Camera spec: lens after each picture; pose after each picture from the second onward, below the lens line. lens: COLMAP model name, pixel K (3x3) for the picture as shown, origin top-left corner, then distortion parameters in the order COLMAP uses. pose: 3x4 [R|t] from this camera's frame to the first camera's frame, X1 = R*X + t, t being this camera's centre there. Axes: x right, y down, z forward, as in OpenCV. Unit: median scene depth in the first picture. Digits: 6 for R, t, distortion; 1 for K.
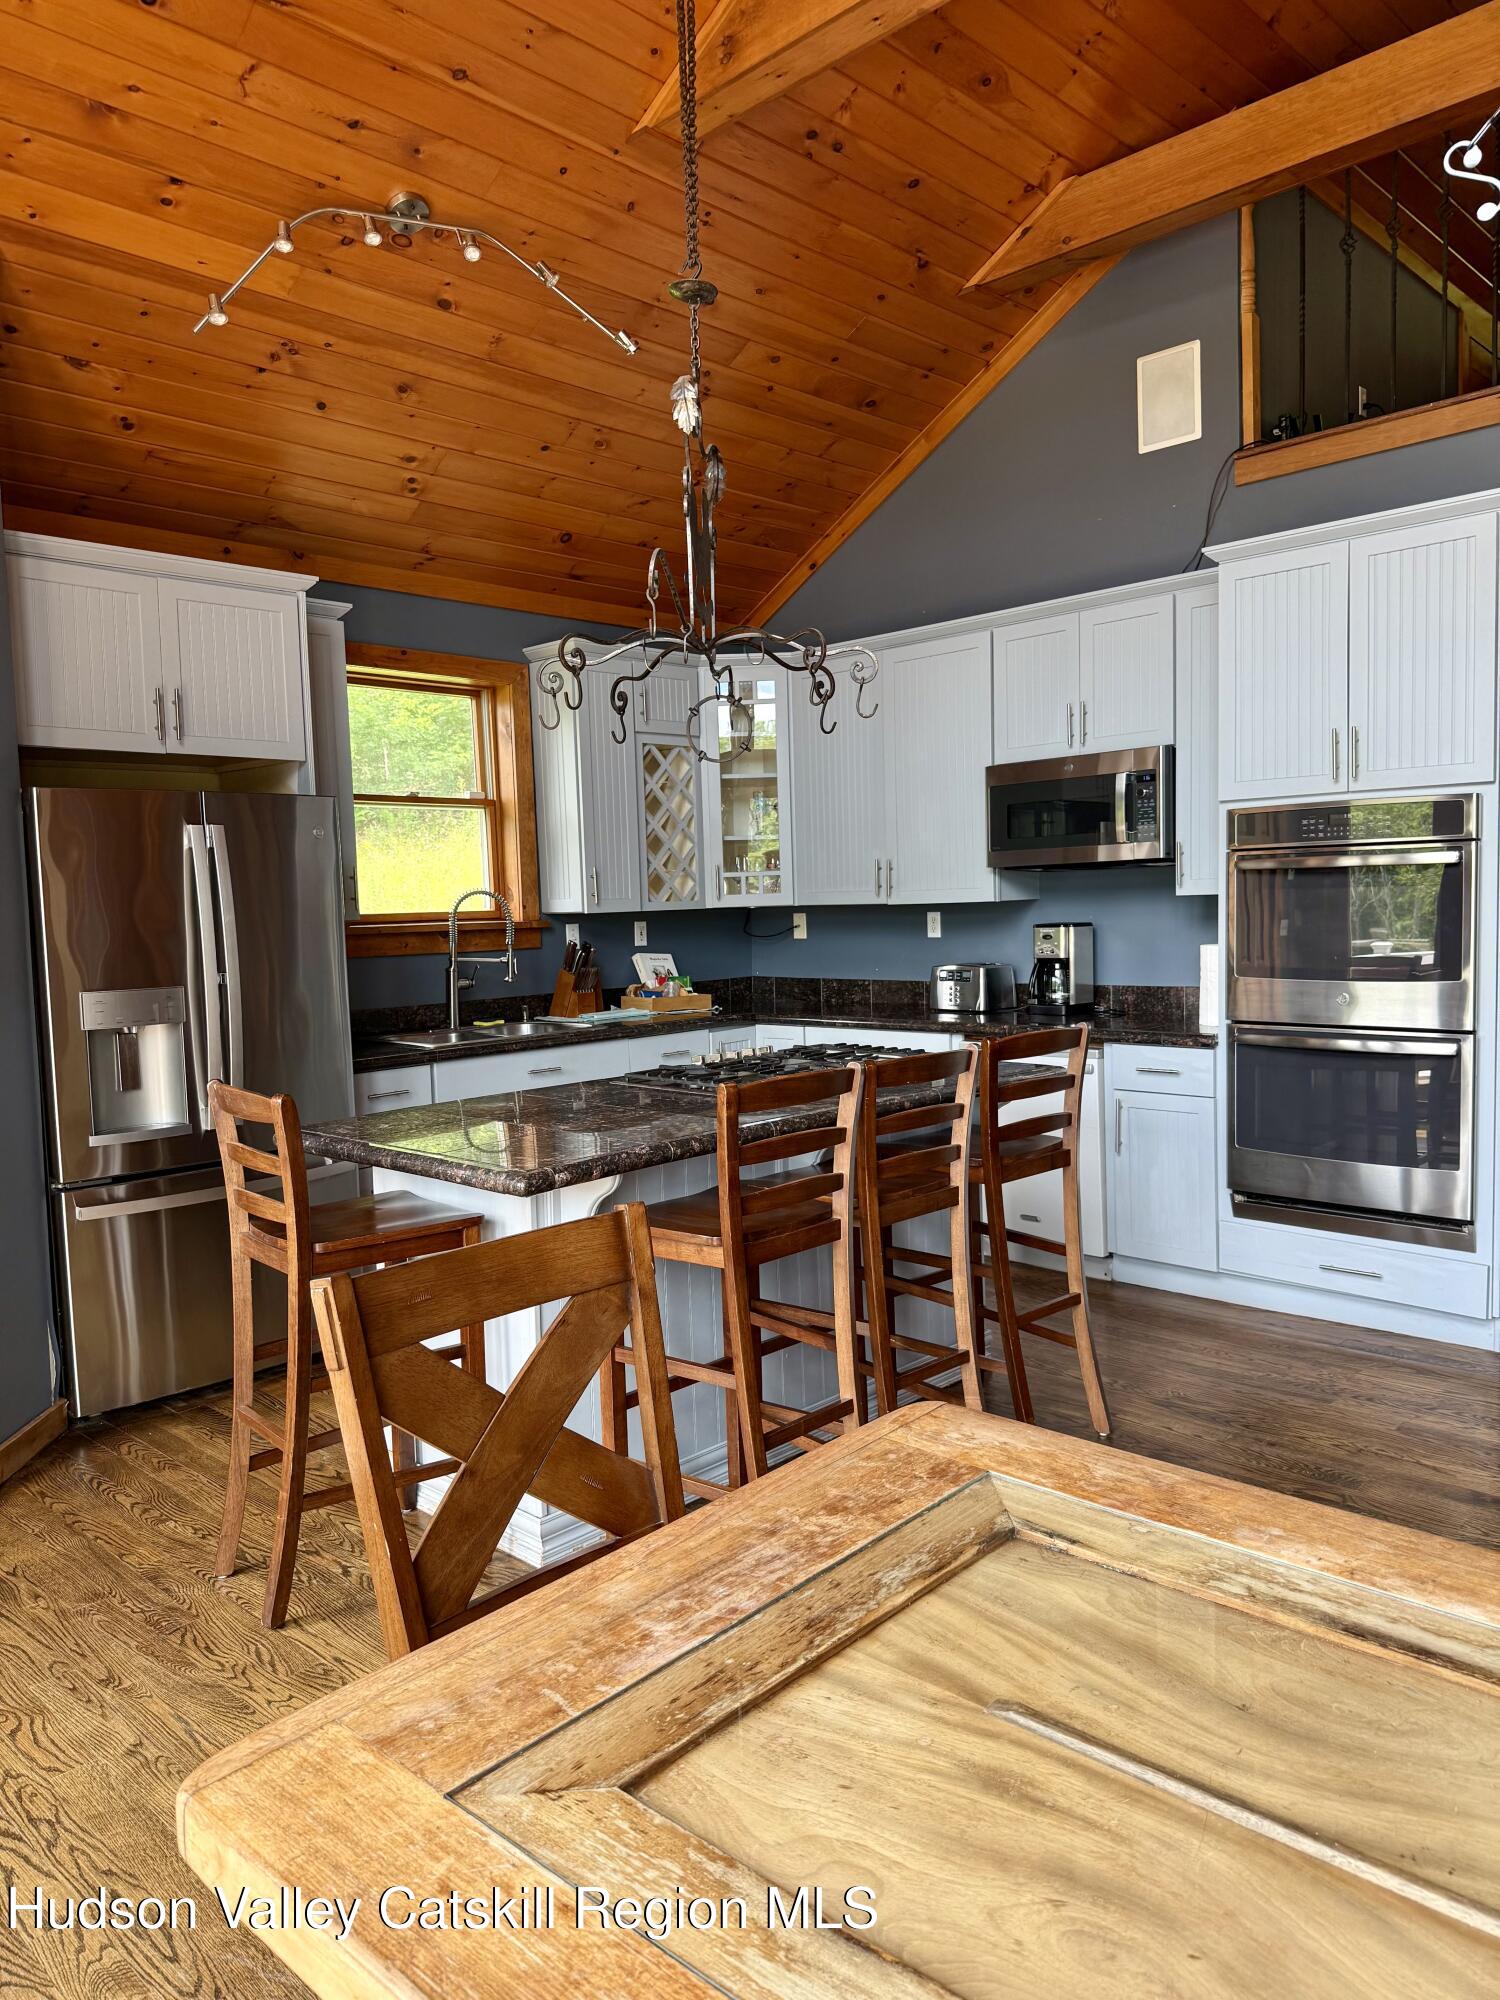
lens RADIAL K [[1421.6, 0, 750.0], [0, 1421.6, 1000.0], [0, 0, 1]] dist [-0.008112, 0.004578]
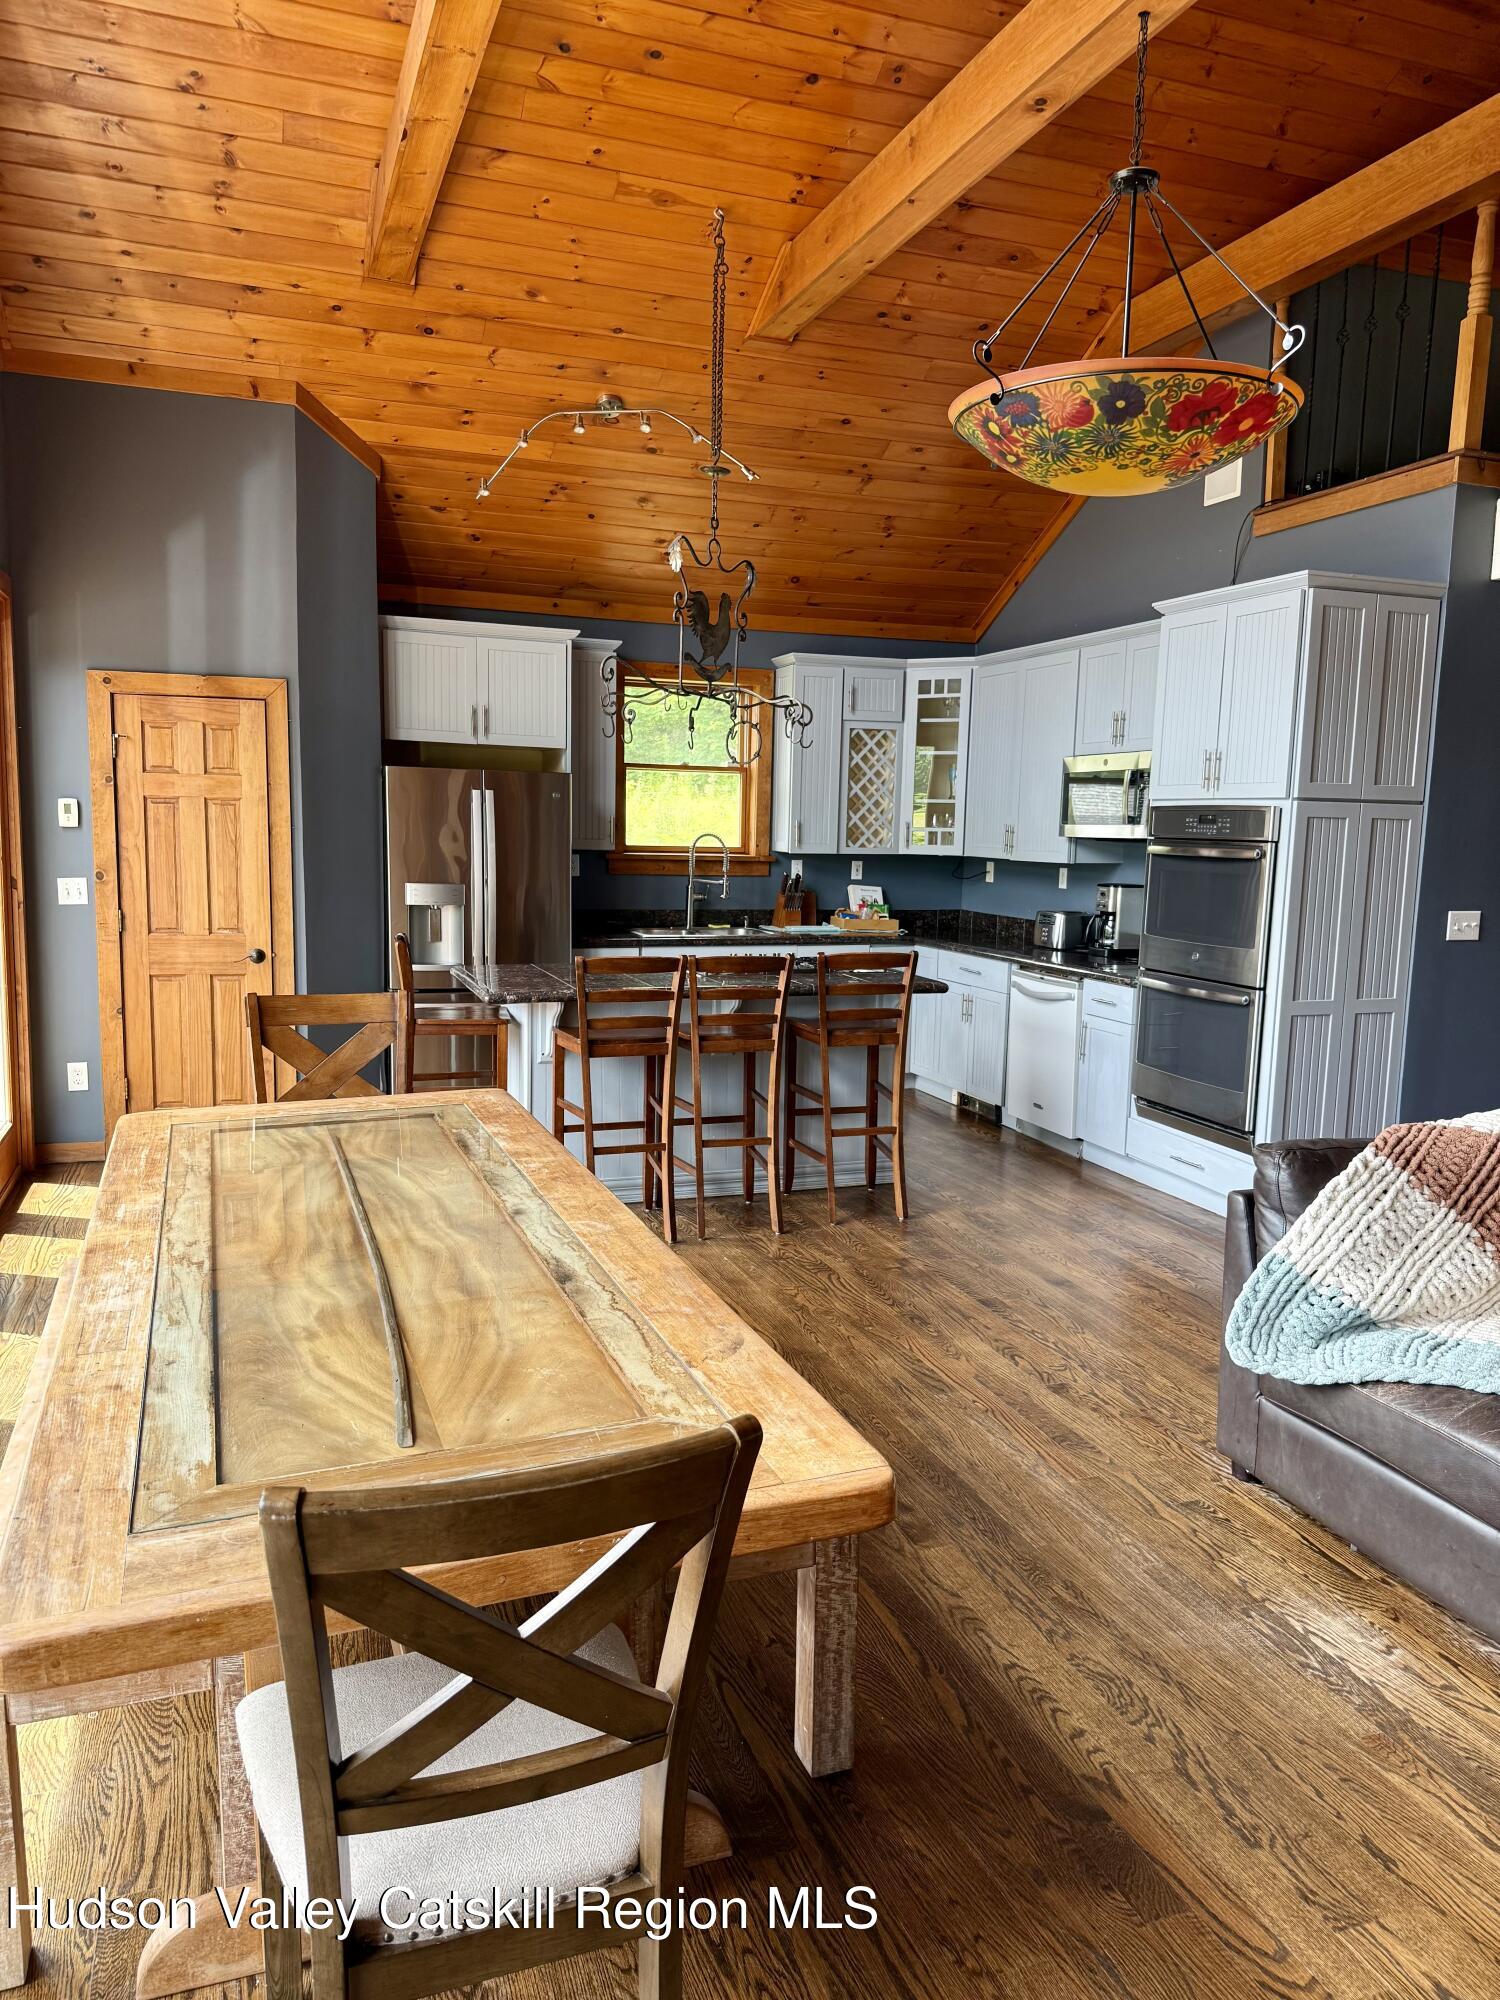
lens RADIAL K [[1409.1, 0, 750.0], [0, 1409.1, 1000.0], [0, 0, 1]] dist [0.005912, -0.006318]
pose [[0.902200, 0.102944, -0.418853, 0.464730], [-0.078899, 0.994104, 0.074381, -0.018932], [0.424041, -0.034059, 0.905003, -0.282035]]
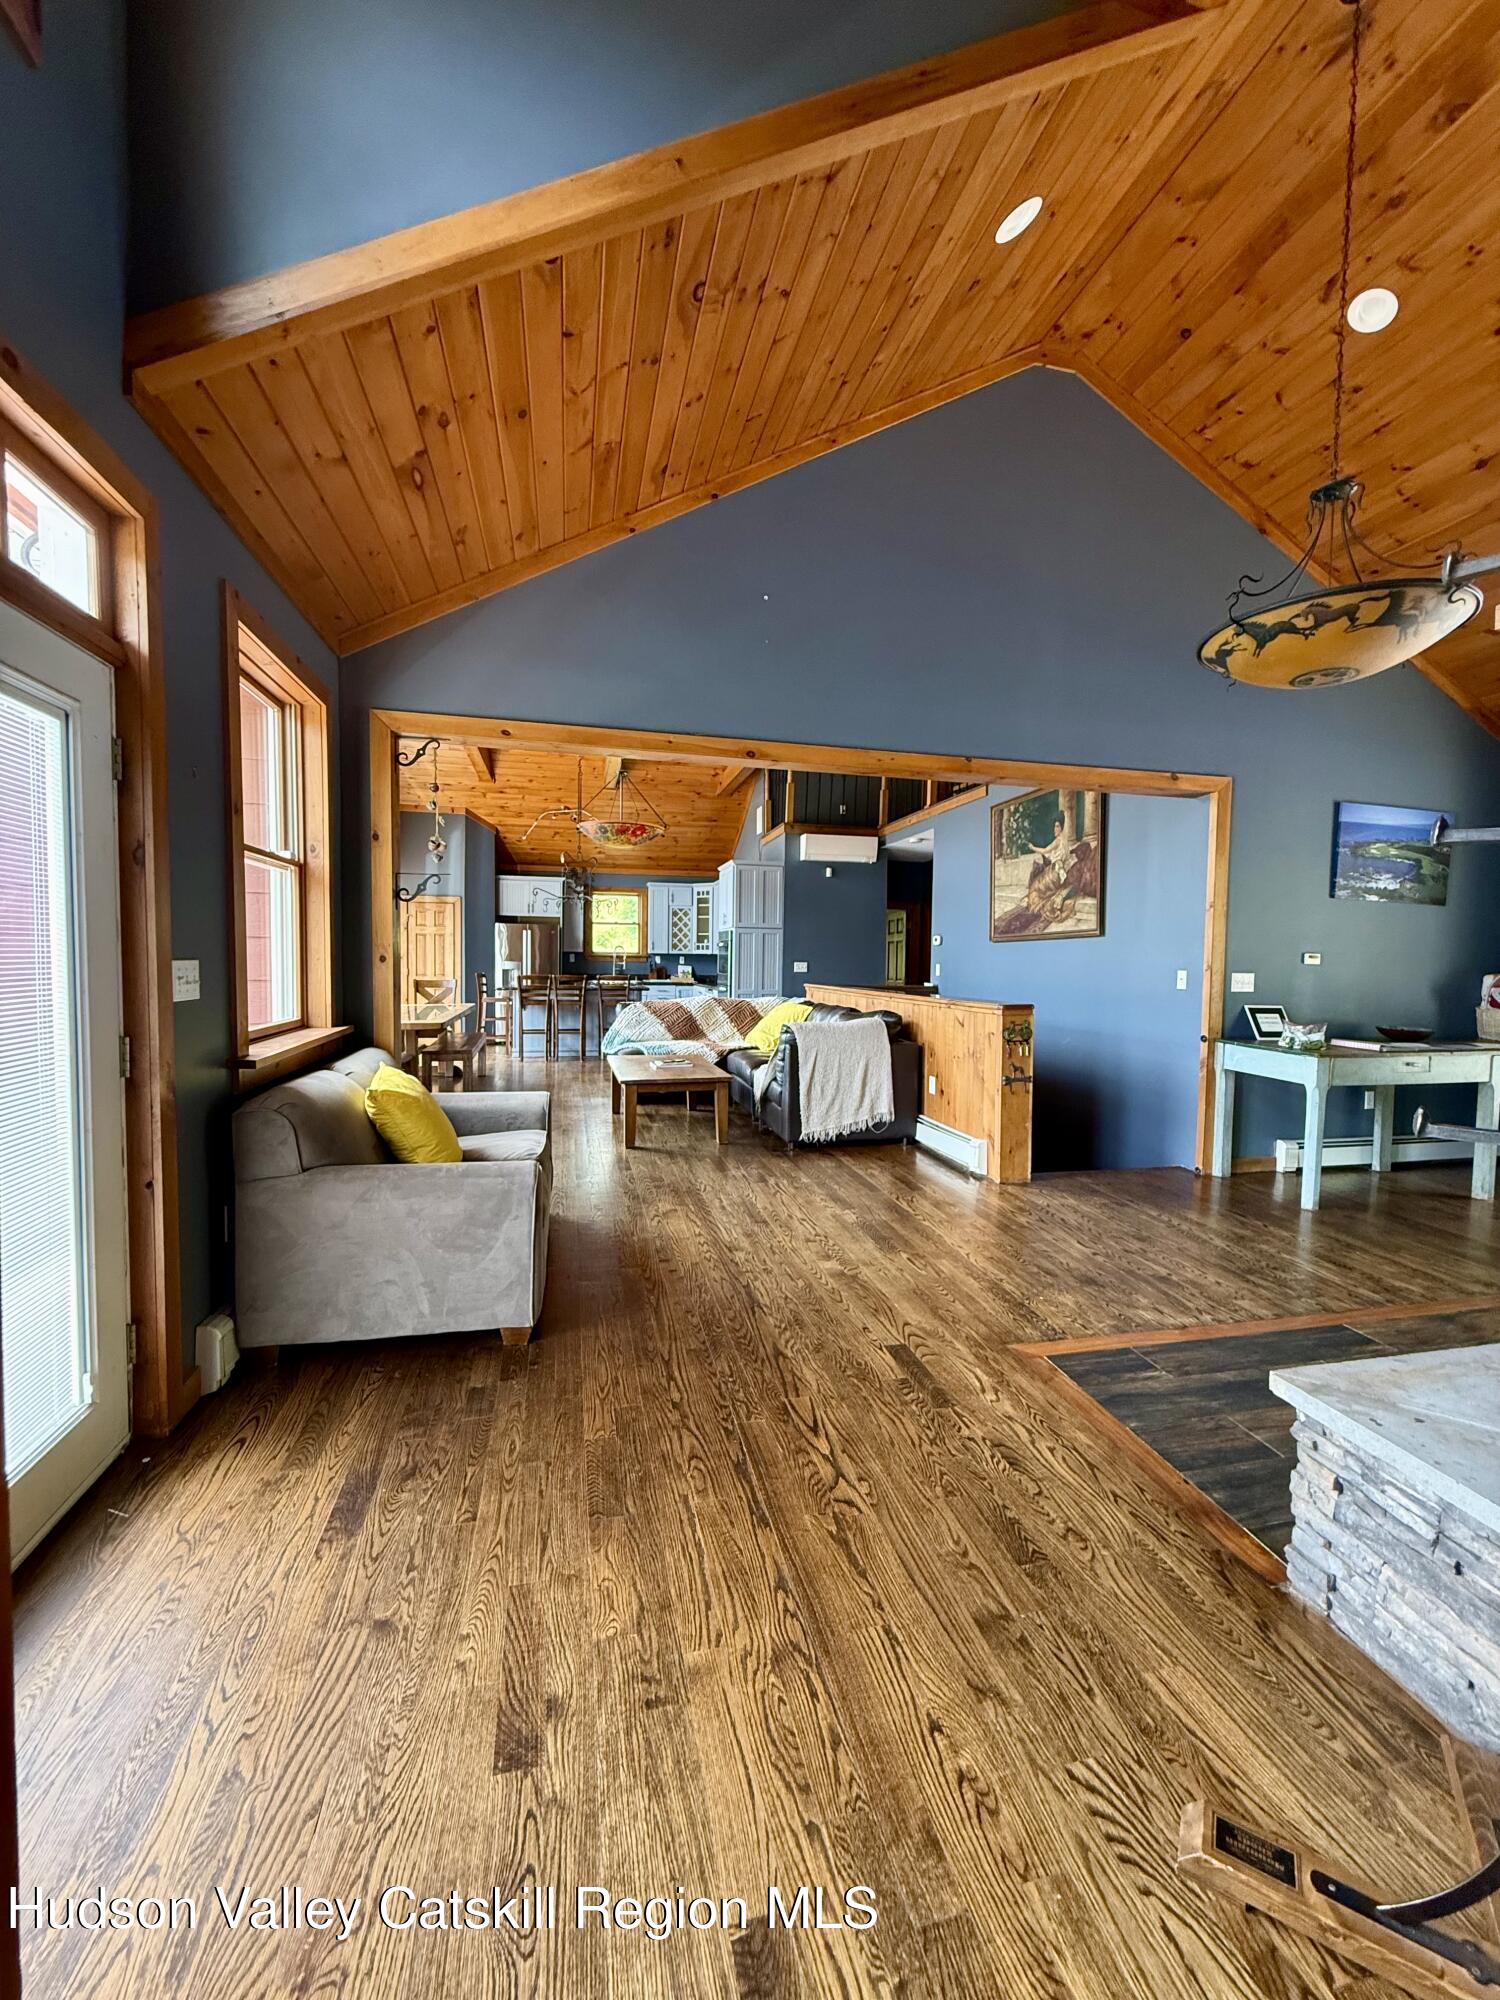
lens RADIAL K [[801.0, 0, 750.0], [0, 801.0, 1000.0], [0, 0, 1]] dist [0.001072, 0.000022]
pose [[0.838752, 0.067544, -0.540308, 1.379978], [-0.075730, 0.997103, 0.007088, 0.032120], [0.539221, 0.034972, 0.841438, -0.731657]]
